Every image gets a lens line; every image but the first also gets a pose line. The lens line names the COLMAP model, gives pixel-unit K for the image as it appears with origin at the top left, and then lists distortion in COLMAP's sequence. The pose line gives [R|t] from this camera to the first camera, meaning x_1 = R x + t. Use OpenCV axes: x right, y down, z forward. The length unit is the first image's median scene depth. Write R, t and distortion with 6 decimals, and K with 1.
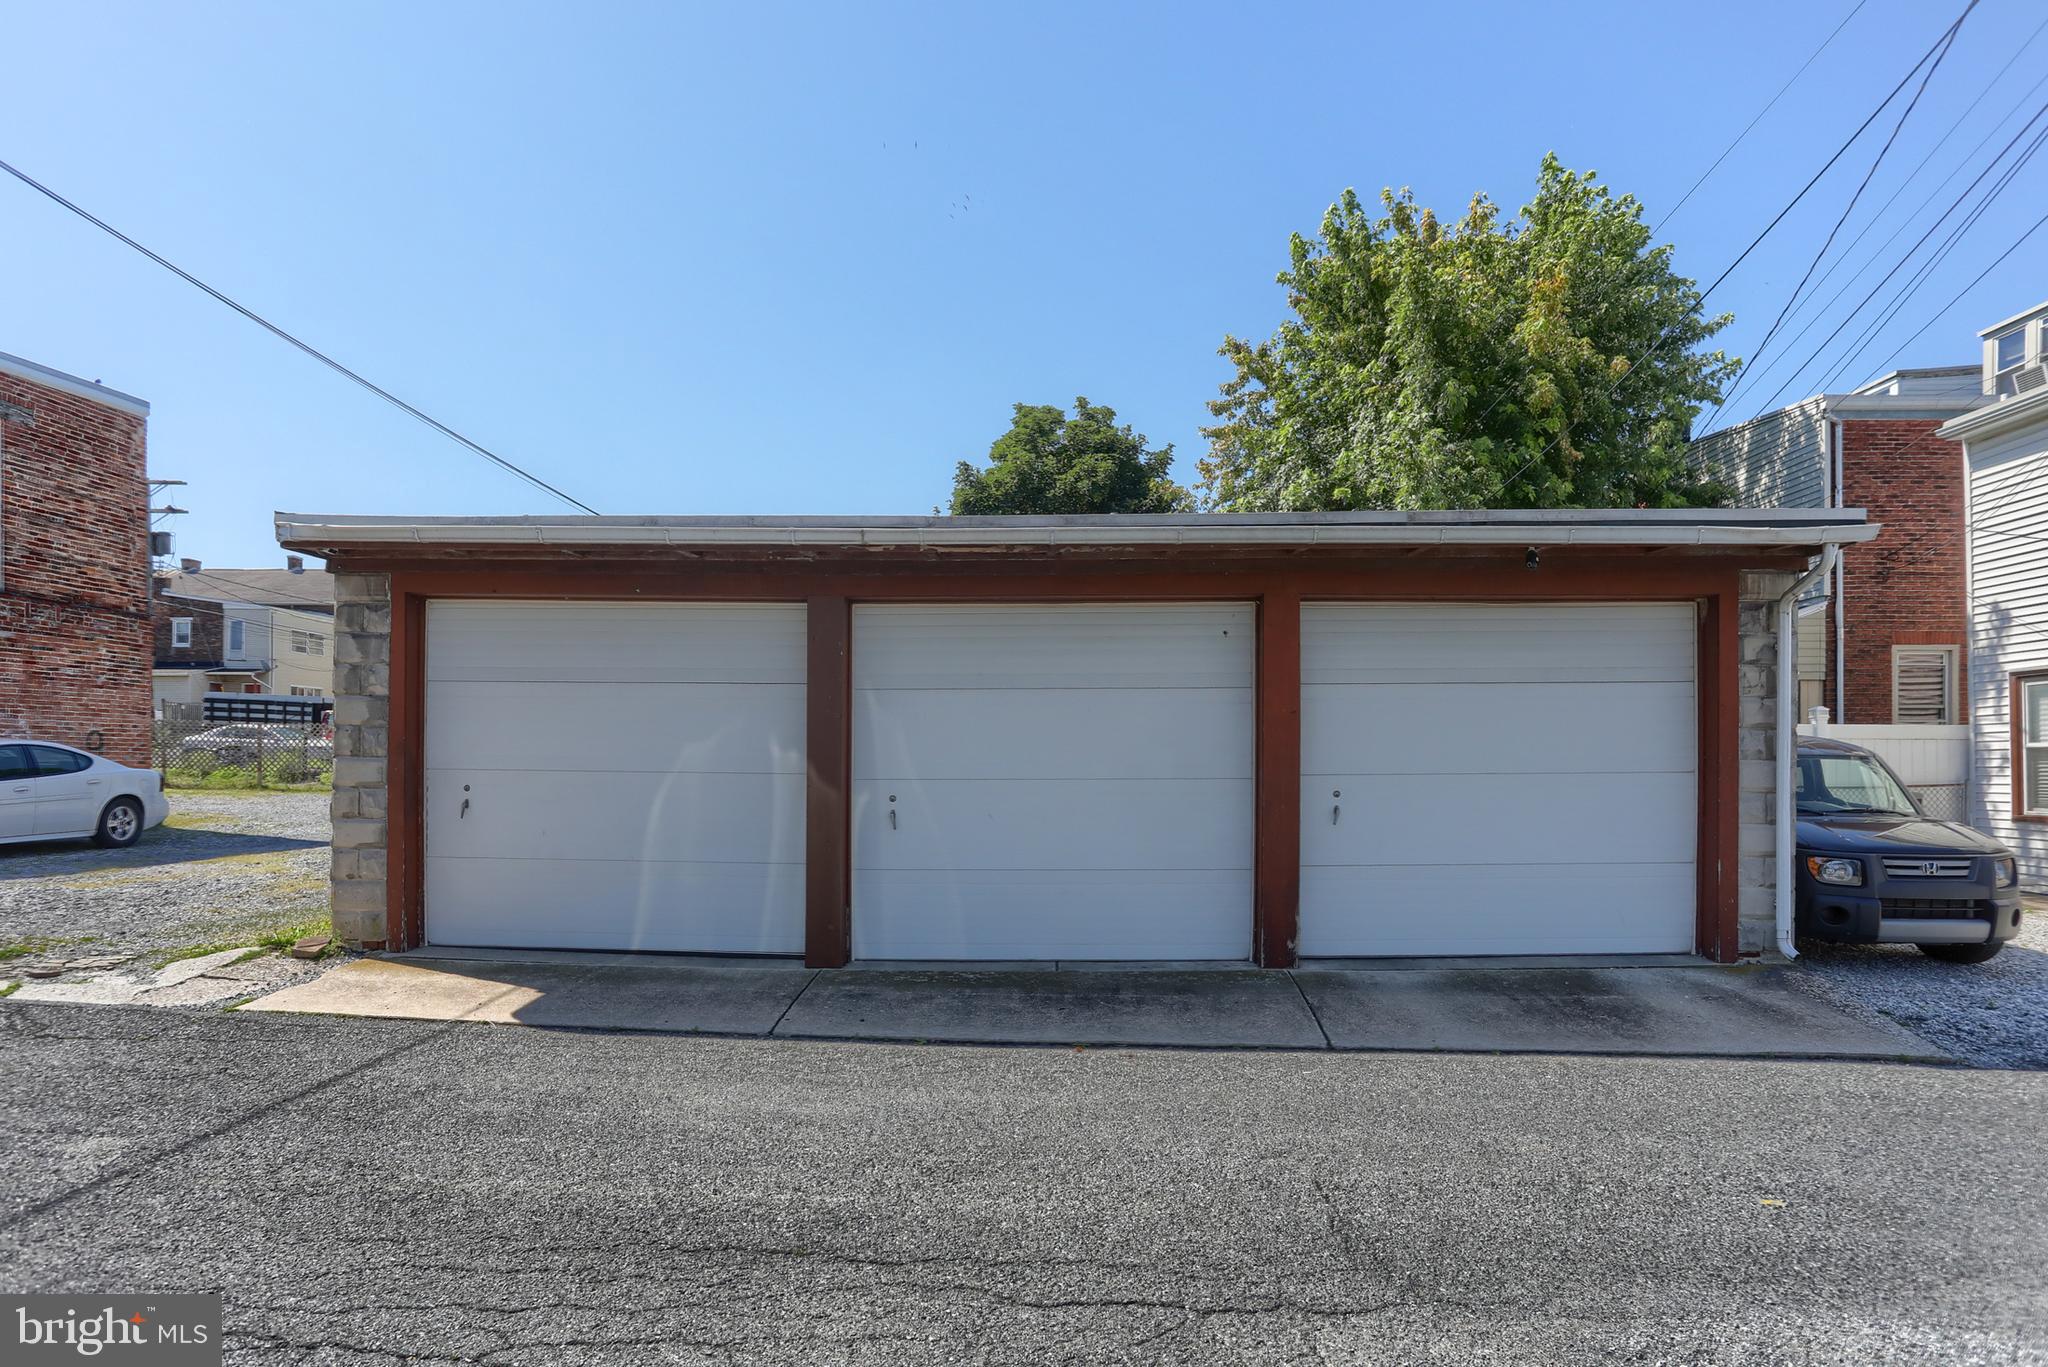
lens RADIAL K [[1126.4, 0, 1025.7], [0, 1126.4, 757.3], [0, 0, 1]] dist [-0.102394, 0.061988]
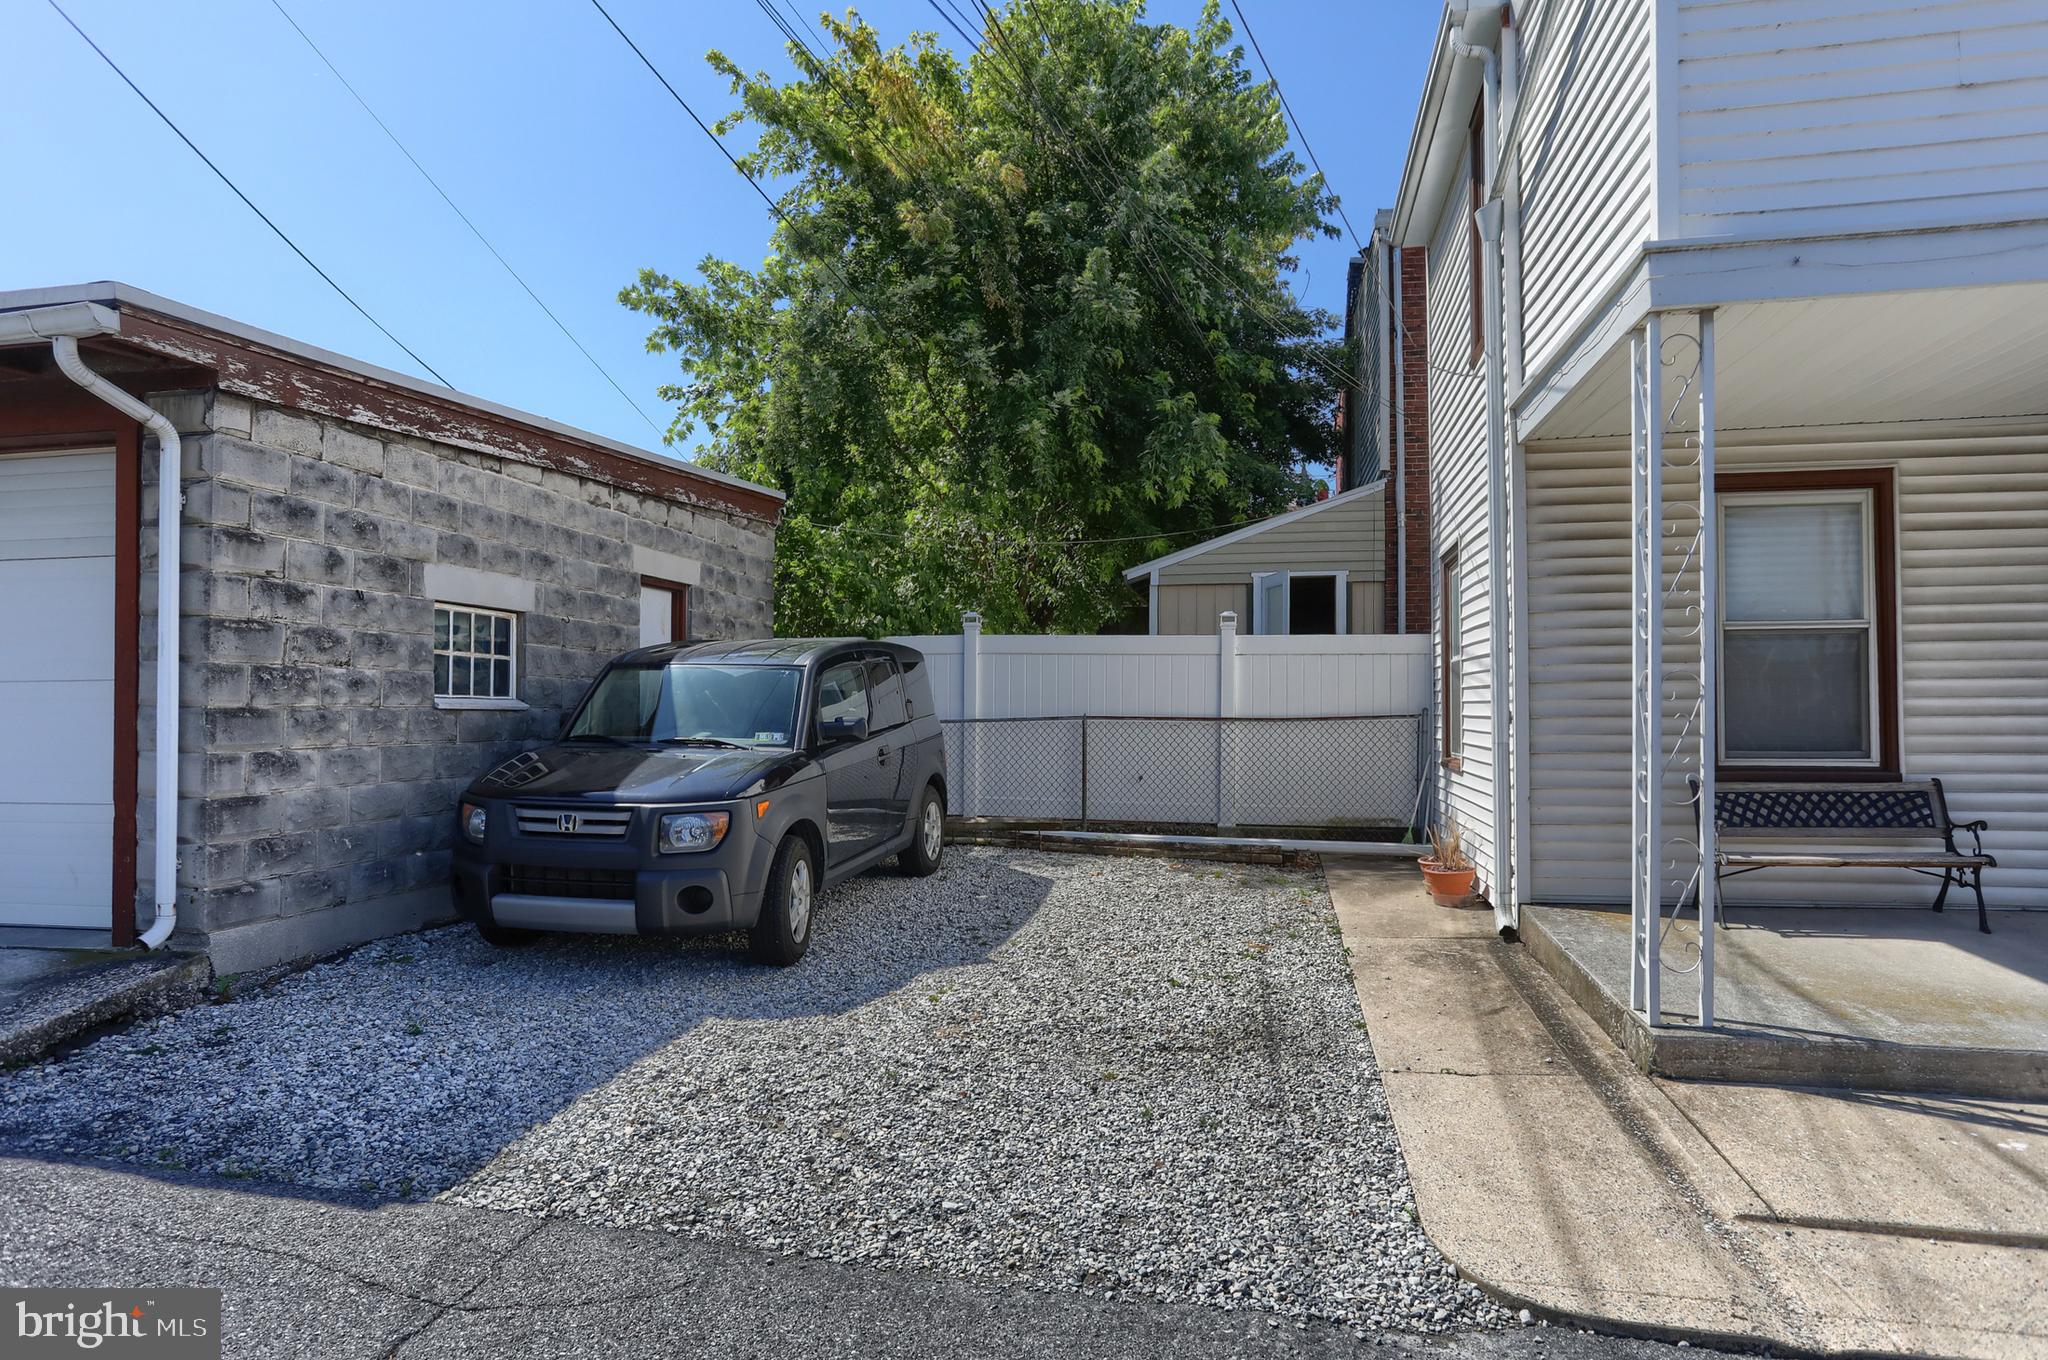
lens RADIAL K [[1110.9, 0, 1027.9], [0, 1110.9, 711.5], [0, 0, 1]] dist [-0.064454, 0.038549]
pose [[0.987403, -0.003039, -0.158198, 0.731549], [0.004492, 0.999951, 0.008828, 0.014871], [0.158163, -0.009427, 0.987368, 0.227053]]
